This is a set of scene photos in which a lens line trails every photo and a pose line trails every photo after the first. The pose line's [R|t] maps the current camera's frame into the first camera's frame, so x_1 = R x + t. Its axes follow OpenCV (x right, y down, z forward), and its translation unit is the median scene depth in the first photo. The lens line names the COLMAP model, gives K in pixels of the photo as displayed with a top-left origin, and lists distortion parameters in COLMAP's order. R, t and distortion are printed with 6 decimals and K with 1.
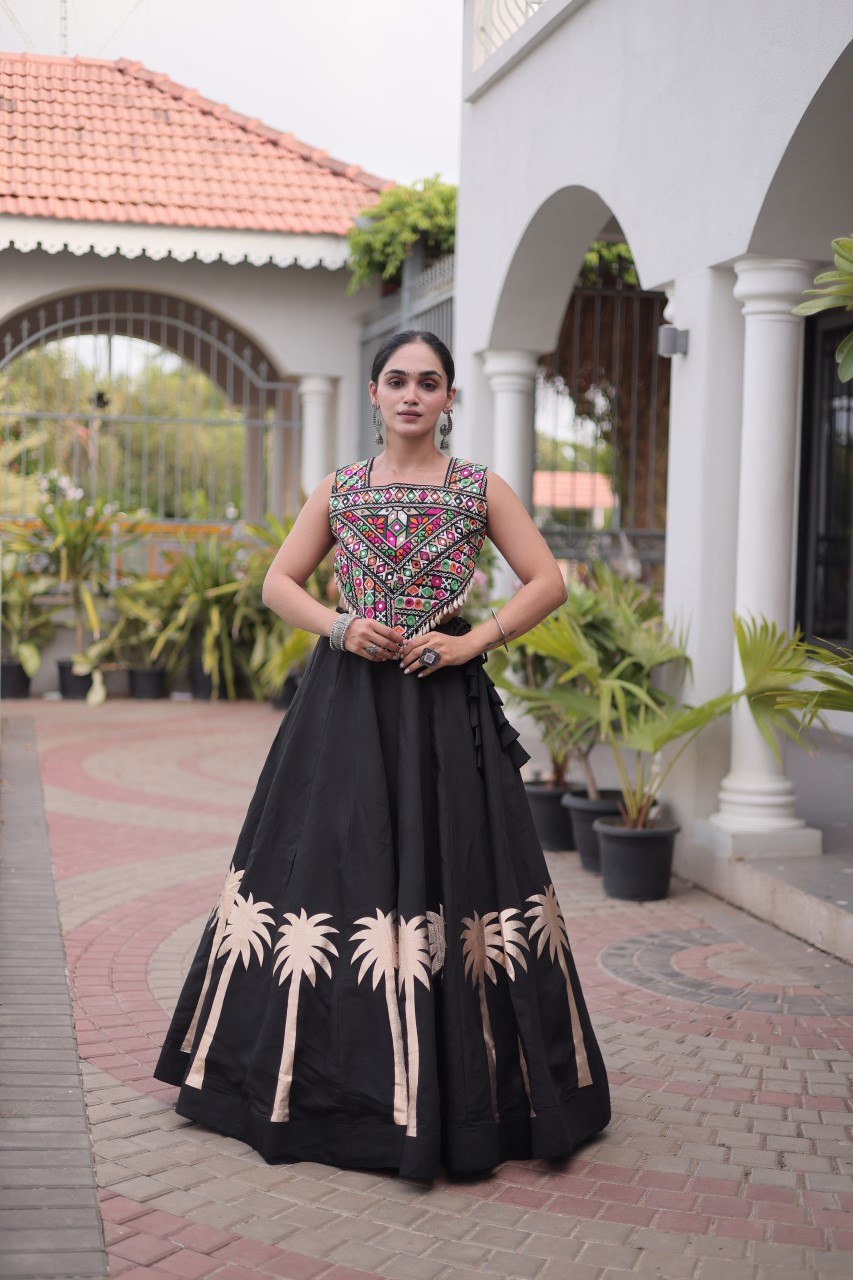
lens RADIAL K [[1781.5, 0, 422.5], [0, 1781.5, 639.8], [0, 0, 1]] dist [-0.002651, 0.031515]
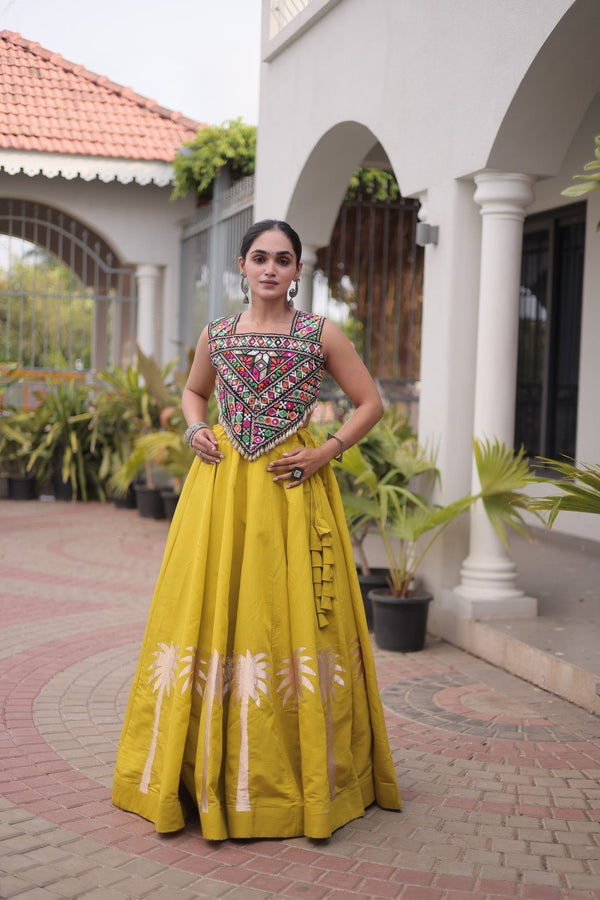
lens RADIAL K [[1252.6, 0, 297.2], [0, 1252.6, 449.8], [0, 0, 1]] dist [-0.002651, 0.031515]
pose [[0.997633, 0.005689, 0.068524, -0.011224], [-0.005145, 0.999954, -0.008104, 0.001718], [-0.068567, 0.007732, 0.997617, 0.035400]]
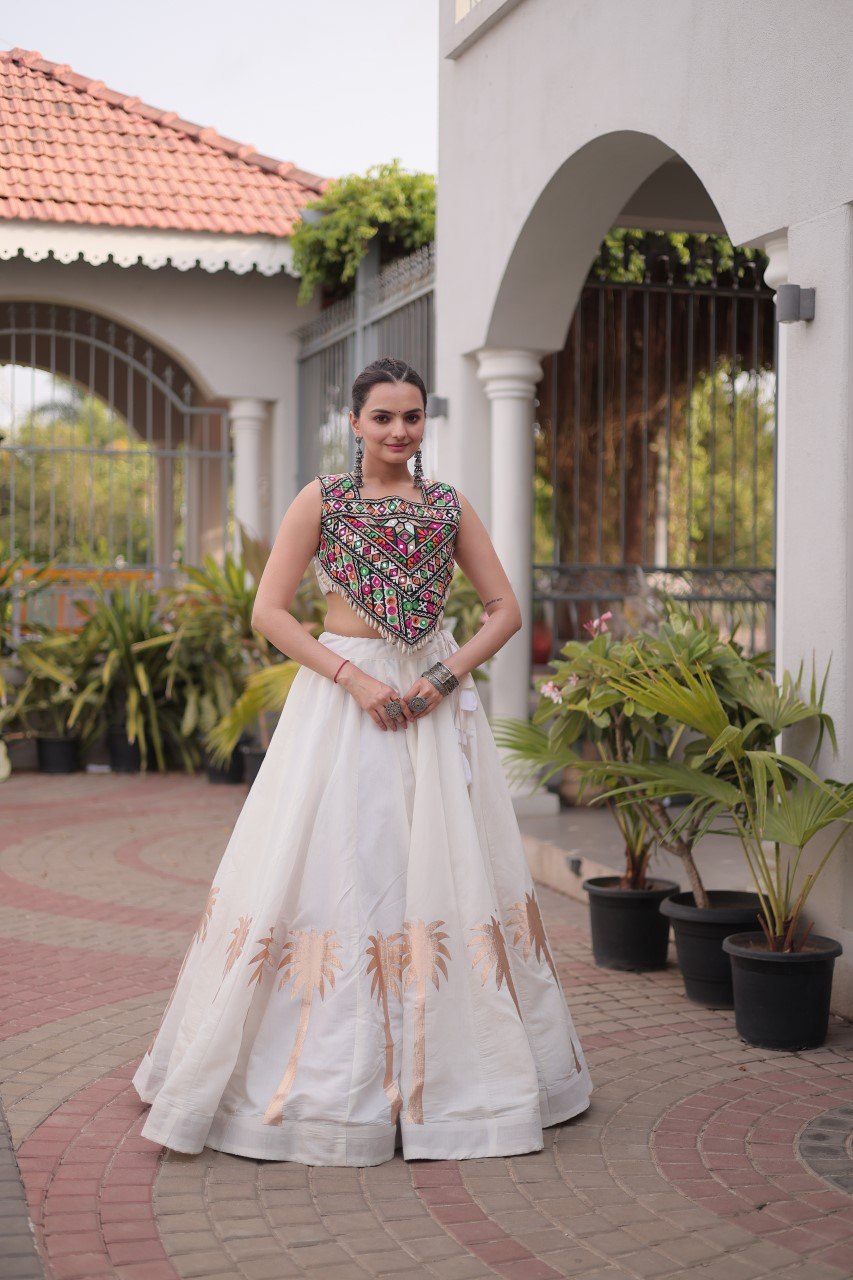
lens RADIAL K [[1764.9, 0, 413.4], [0, 1764.9, 634.4], [0, 0, 1]] dist [-0.002822, 0.028951]
pose [[0.997618, -0.016839, 0.066900, -0.040882], [0.019113, 0.999256, -0.033507, -0.001777], [-0.066286, 0.034706, 0.997197, 0.139616]]
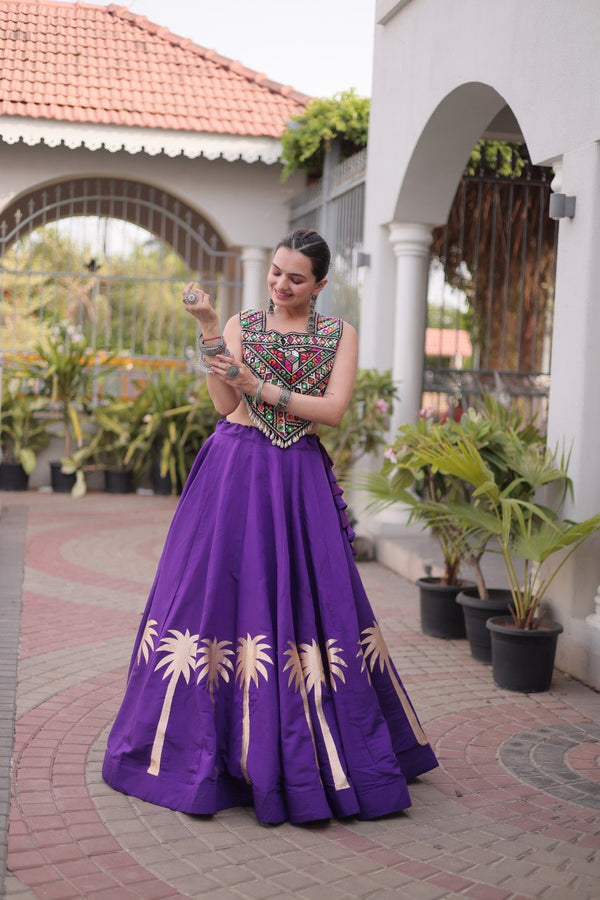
lens RADIAL K [[1245.2, 0, 298.6], [0, 1245.2, 445.6], [0, 0, 1]] dist [-0.007206, 0.036885]
pose [[0.999536, 0.022034, -0.021038, -0.005485], [-0.022053, 0.999757, -0.000654, -0.003972], [0.021018, 0.001118, 0.999778, 0.099985]]
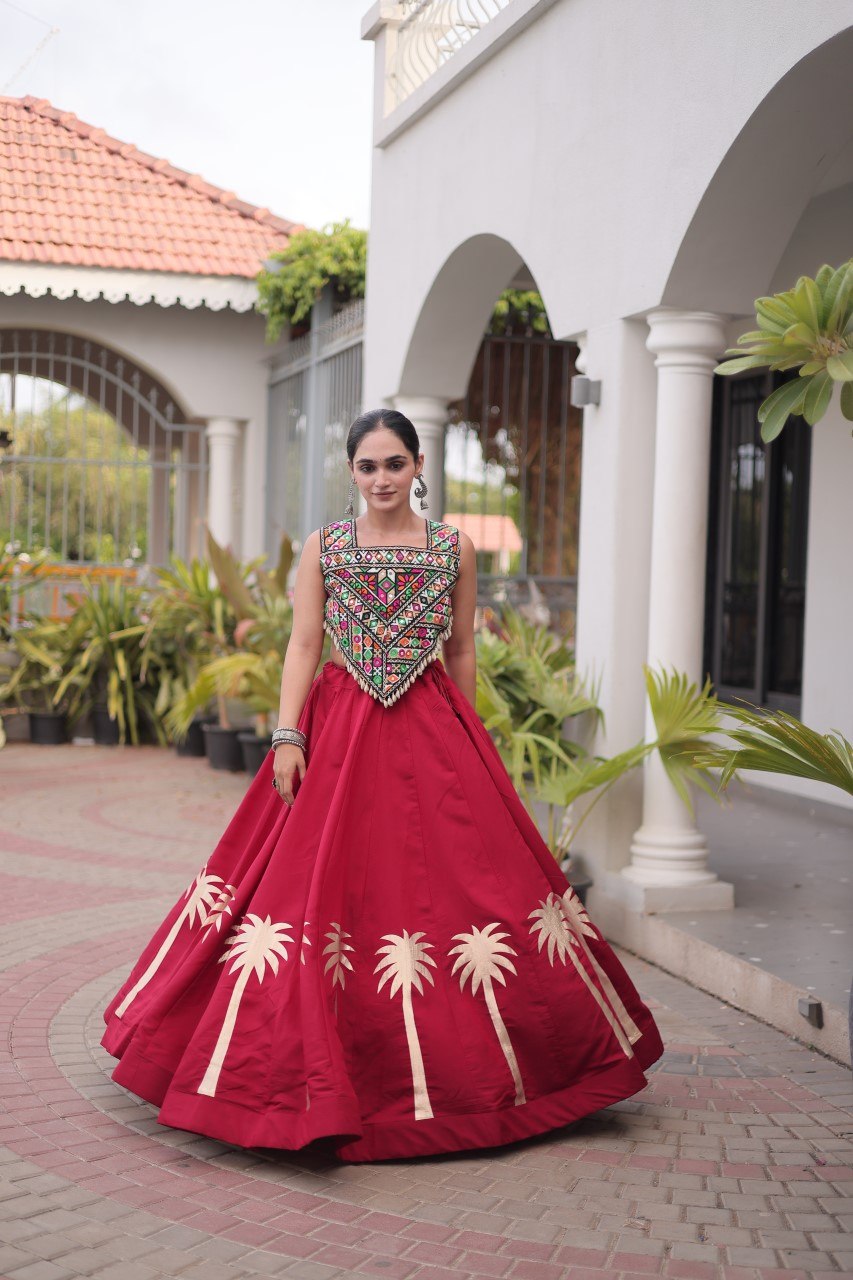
lens RADIAL K [[1779.8, 0, 426.5], [0, 1779.8, 640.0], [0, 0, 1]] dist [0.003327, 0.001899]
pose [[0.998403, 0.005203, 0.056255, -0.001927], [-0.003959, 0.999746, -0.022208, -0.003392], [-0.056356, 0.021950, 0.998169, 0.007288]]
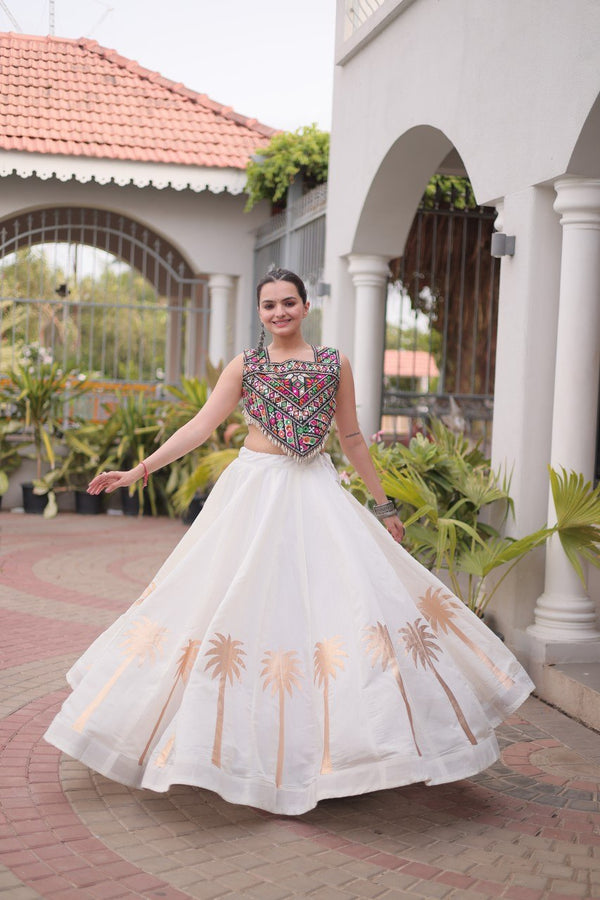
lens RADIAL K [[1245.1, 0, 300.0], [0, 1245.1, 450.0], [0, 0, 1]] dist [-0.000975, 0.006079]
pose [[0.999820, 0.018766, 0.002882, -0.000506], [-0.018726, 0.999738, -0.013135, -0.005385], [-0.003128, 0.013079, 0.999910, 0.070150]]
